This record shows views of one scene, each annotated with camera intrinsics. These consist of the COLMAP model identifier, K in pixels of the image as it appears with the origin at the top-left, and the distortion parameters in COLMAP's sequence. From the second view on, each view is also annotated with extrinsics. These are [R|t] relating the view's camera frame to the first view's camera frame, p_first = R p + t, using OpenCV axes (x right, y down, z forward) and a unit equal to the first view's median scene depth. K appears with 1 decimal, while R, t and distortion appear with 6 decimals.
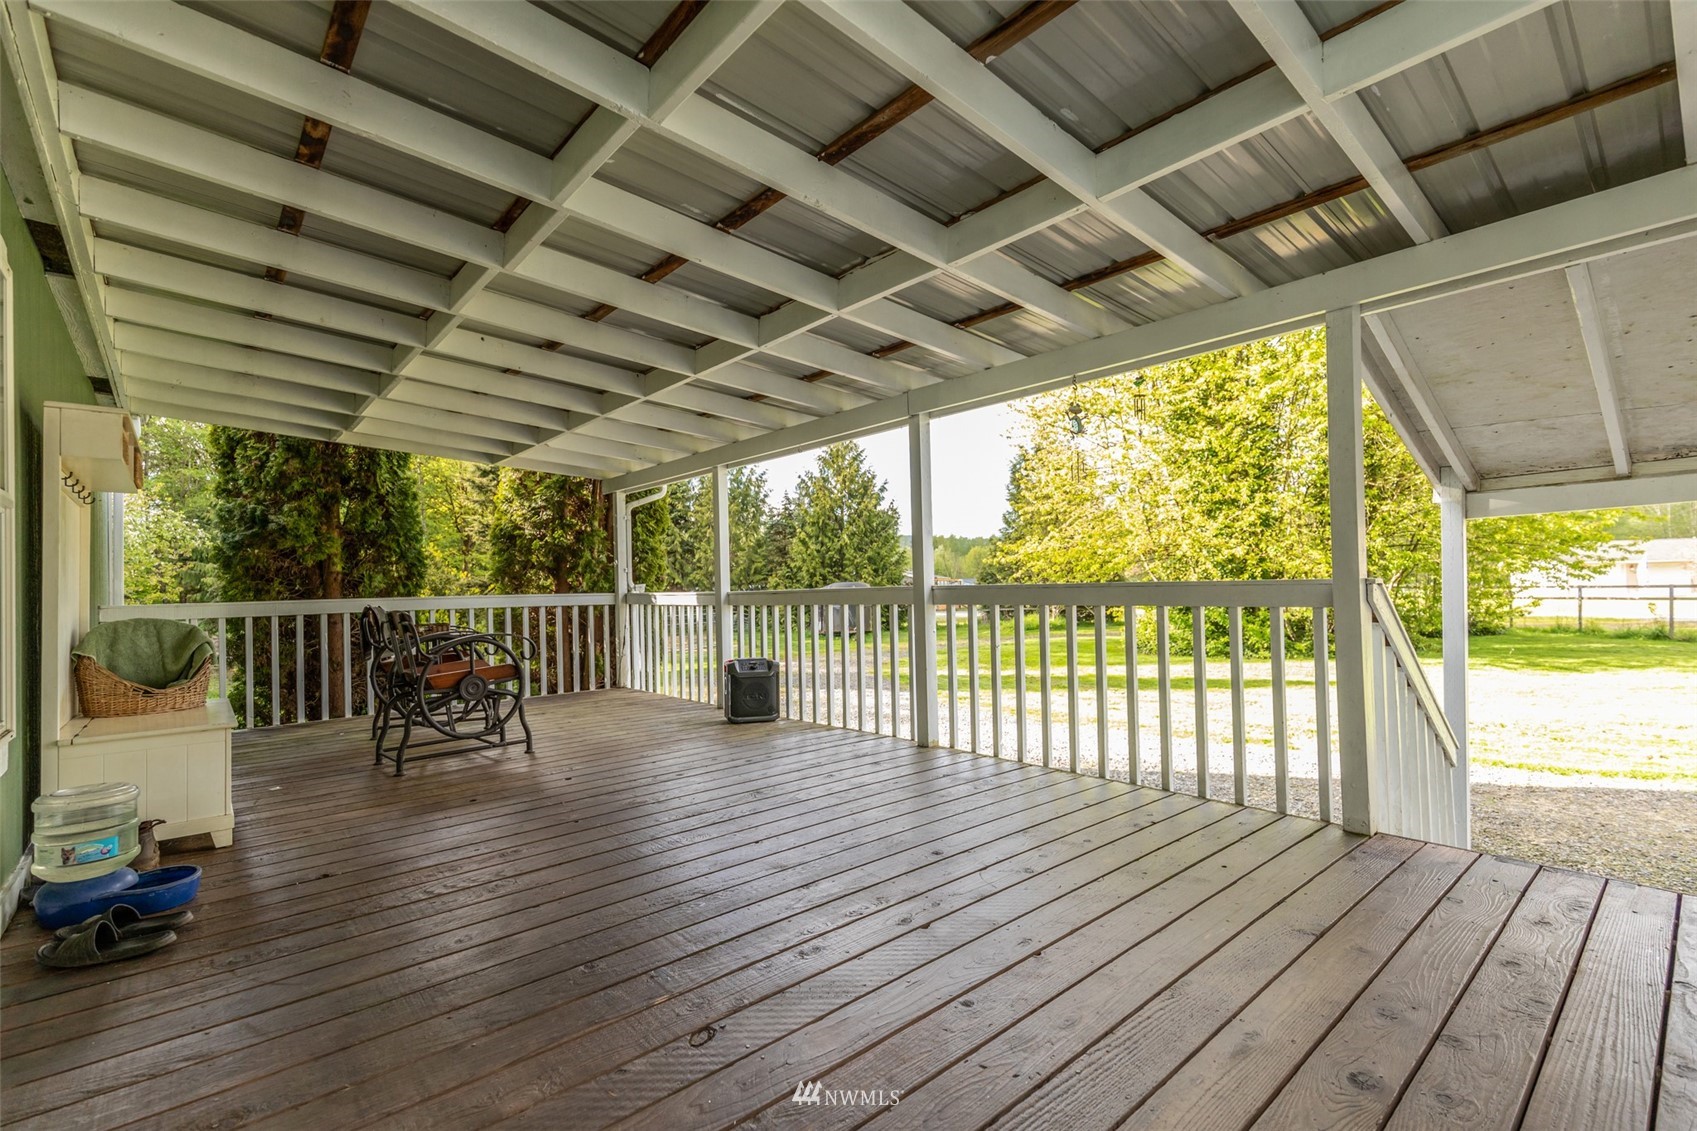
lens RADIAL K [[757.5, 0, 851.0], [0, 757.5, 567.9], [0, 0, 1]] dist [0.002306, -0.000626]
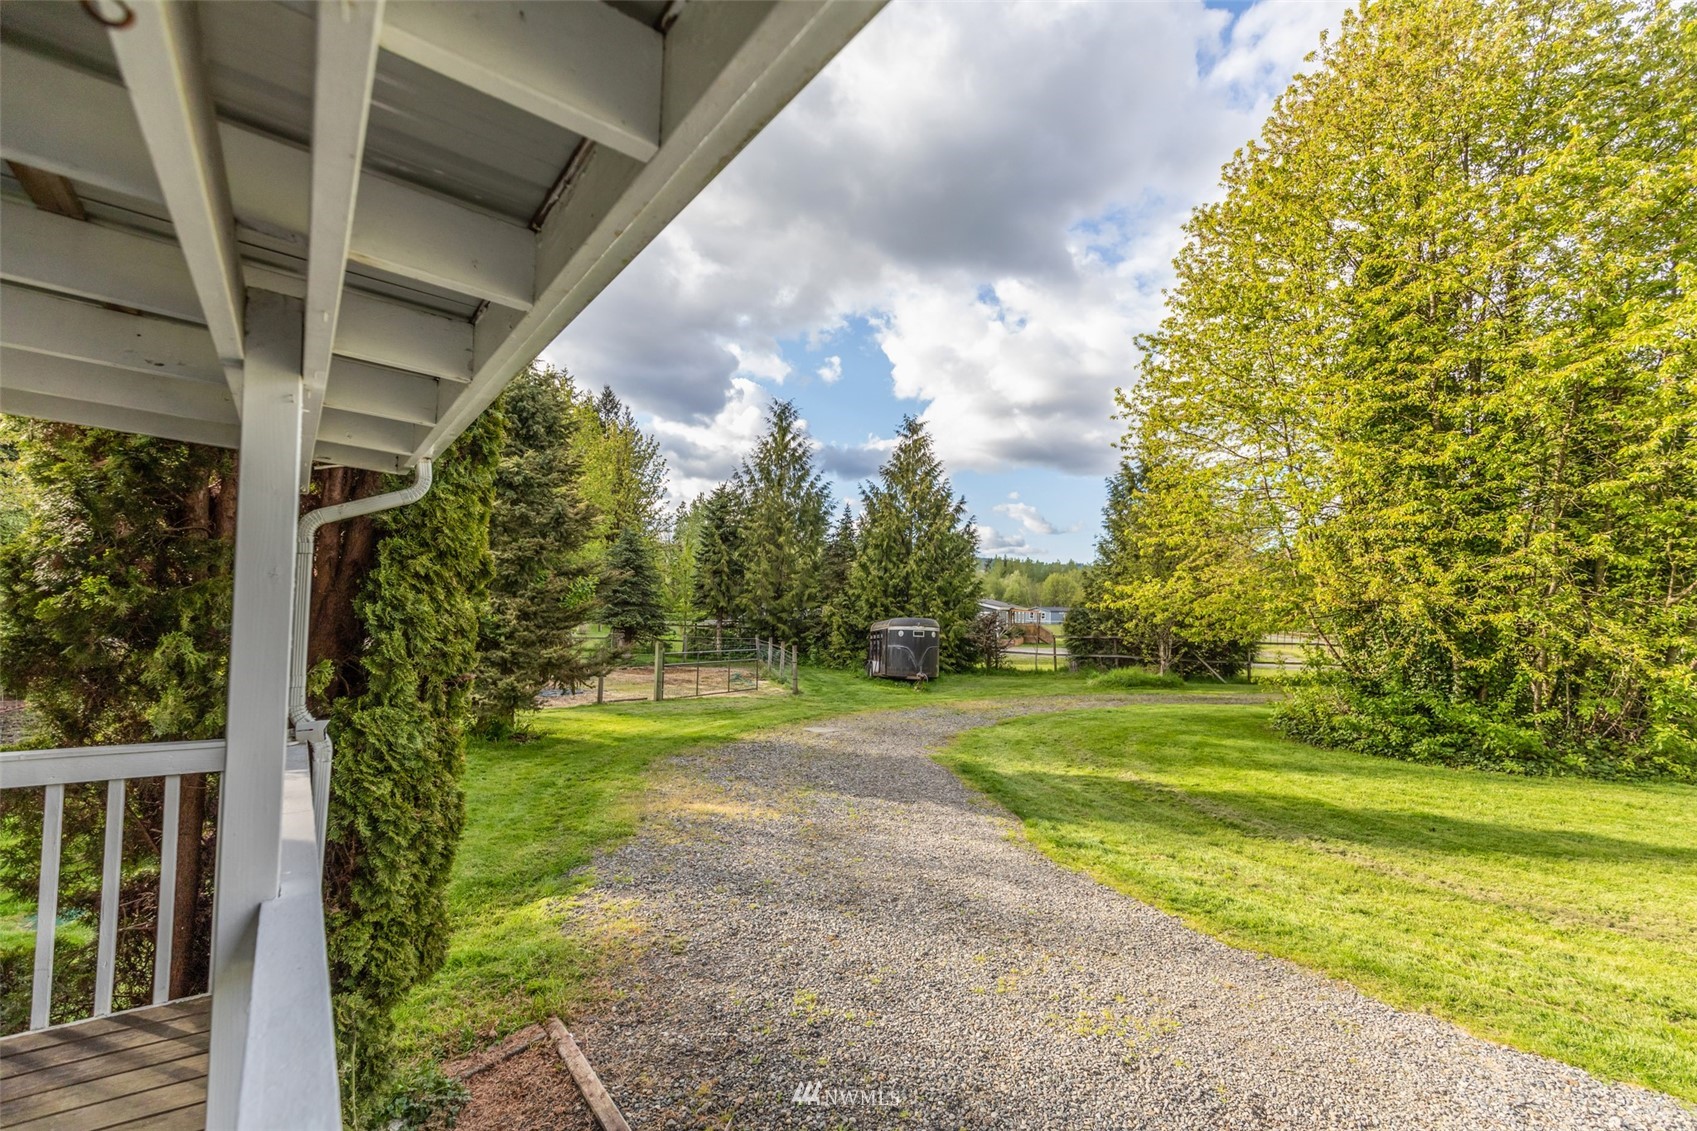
lens RADIAL K [[757.5, 0, 845.4], [0, 757.5, 568.1], [0, 0, 1]] dist [0.002306, -0.000626]
pose [[0.993913, 0.039997, -0.102649, 0.005232], [-0.042484, 0.998851, -0.022161, -0.012296], [0.101645, 0.026387, 0.994471, 0.127194]]
